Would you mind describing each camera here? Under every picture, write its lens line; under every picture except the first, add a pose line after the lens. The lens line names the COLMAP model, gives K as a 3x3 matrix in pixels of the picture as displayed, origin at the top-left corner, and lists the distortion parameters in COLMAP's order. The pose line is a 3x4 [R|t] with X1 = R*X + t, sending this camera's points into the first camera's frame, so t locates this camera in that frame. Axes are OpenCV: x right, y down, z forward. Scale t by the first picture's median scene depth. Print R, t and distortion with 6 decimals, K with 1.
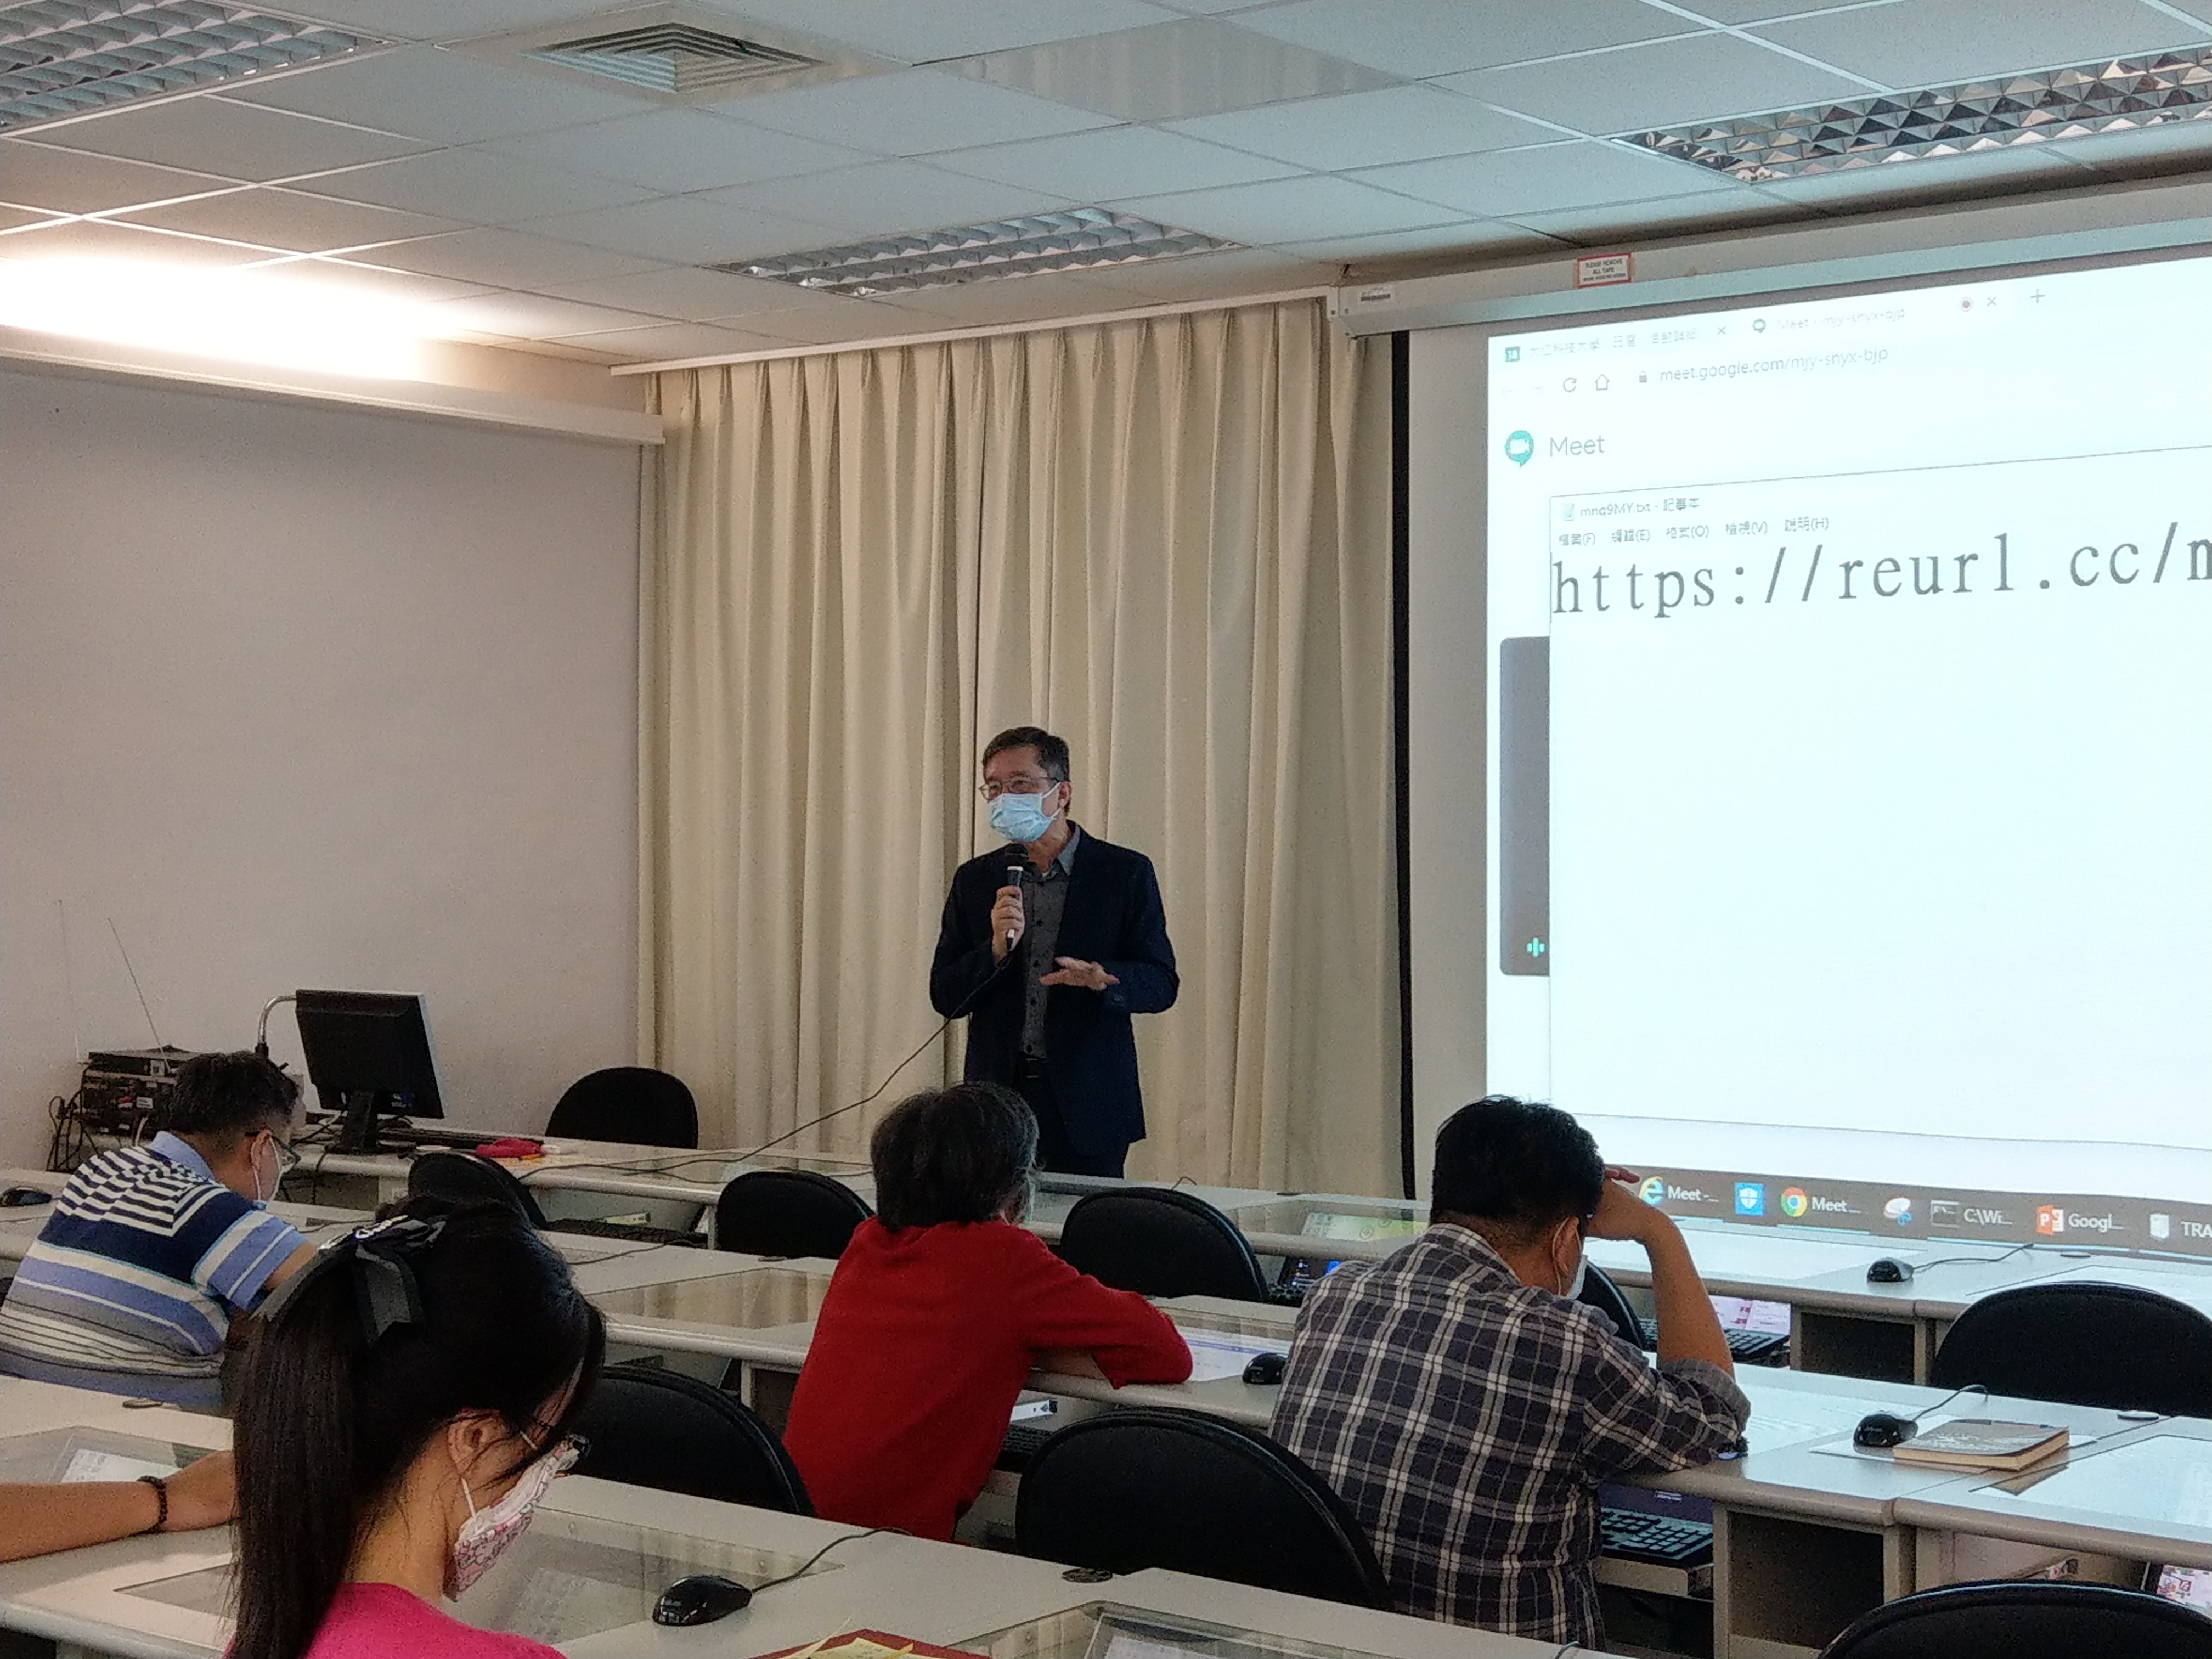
lens RADIAL K [[3410.2, 0, 1104.2], [0, 3410.2, 848.8], [0, 0, 1]] dist [0.234691, -0.890899]
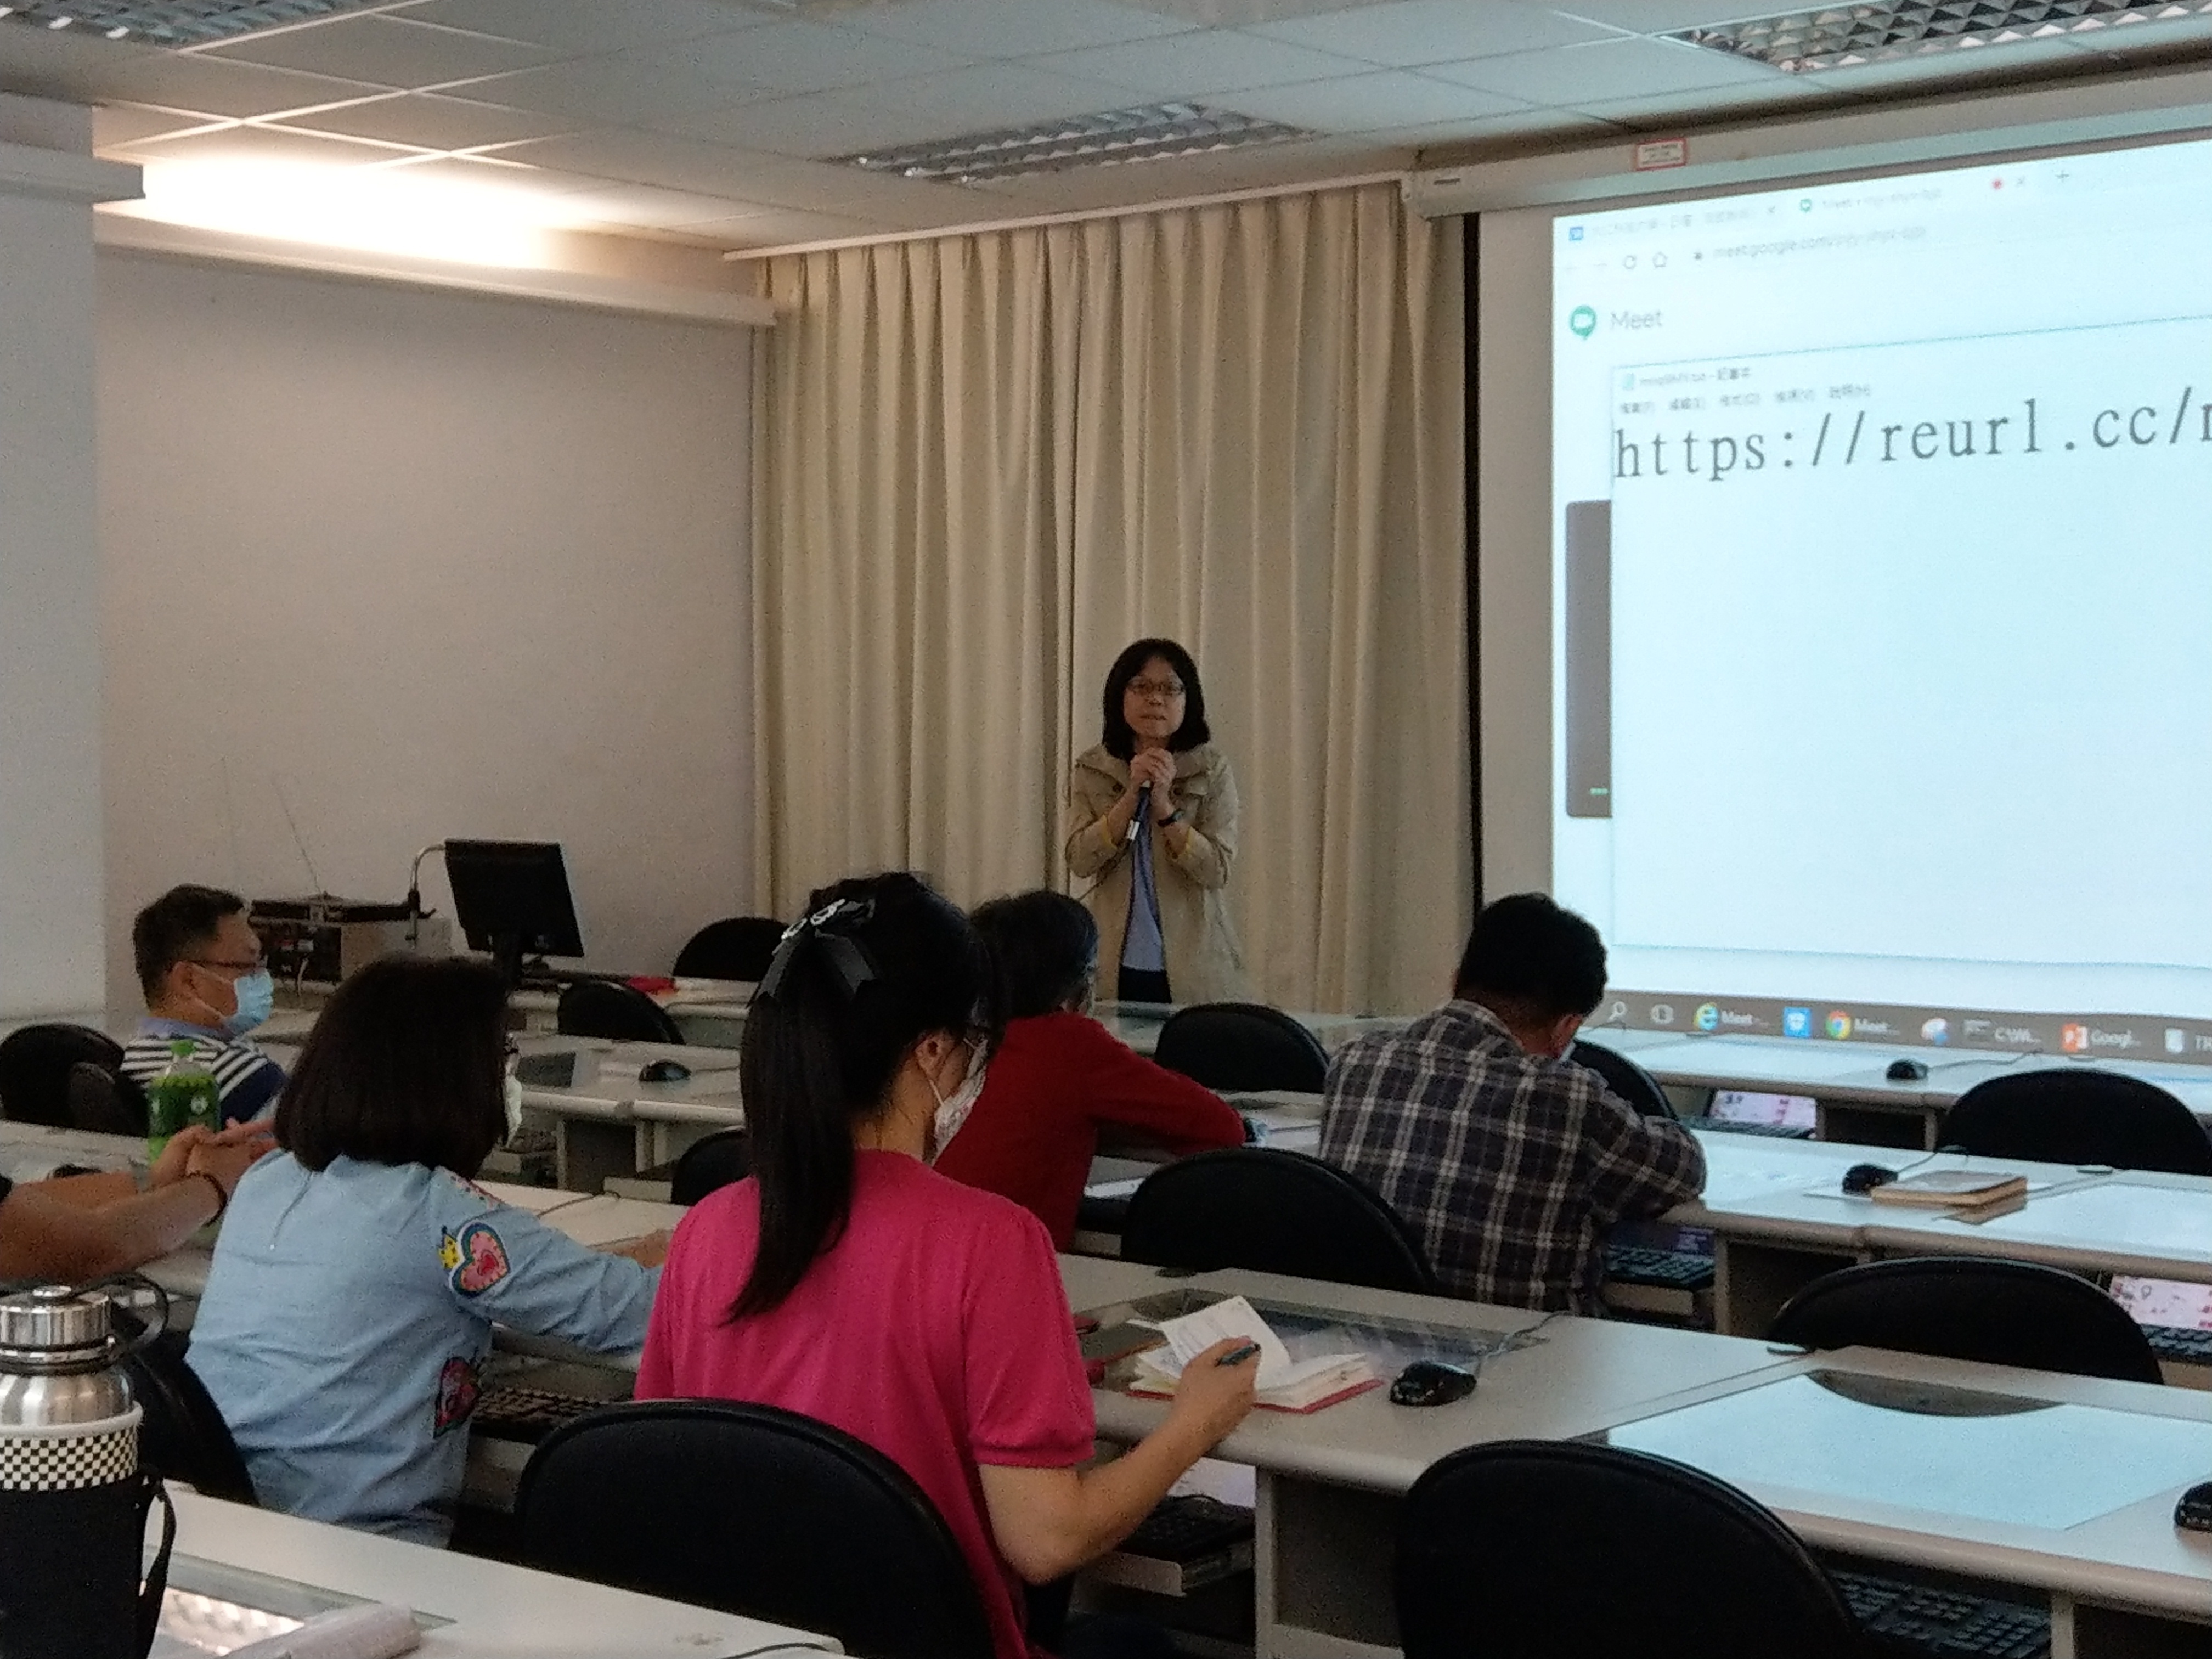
lens RADIAL K [[3562.4, 0, 1097.5], [0, 3562.4, 819.9], [0, 0, 1]] dist [0.246691, -1.097899]
pose [[0.999530, -0.005679, -0.030125, 0.003189], [0.006350, 0.999732, 0.022246, 0.011369], [0.029991, -0.022427, 0.999299, -0.117182]]
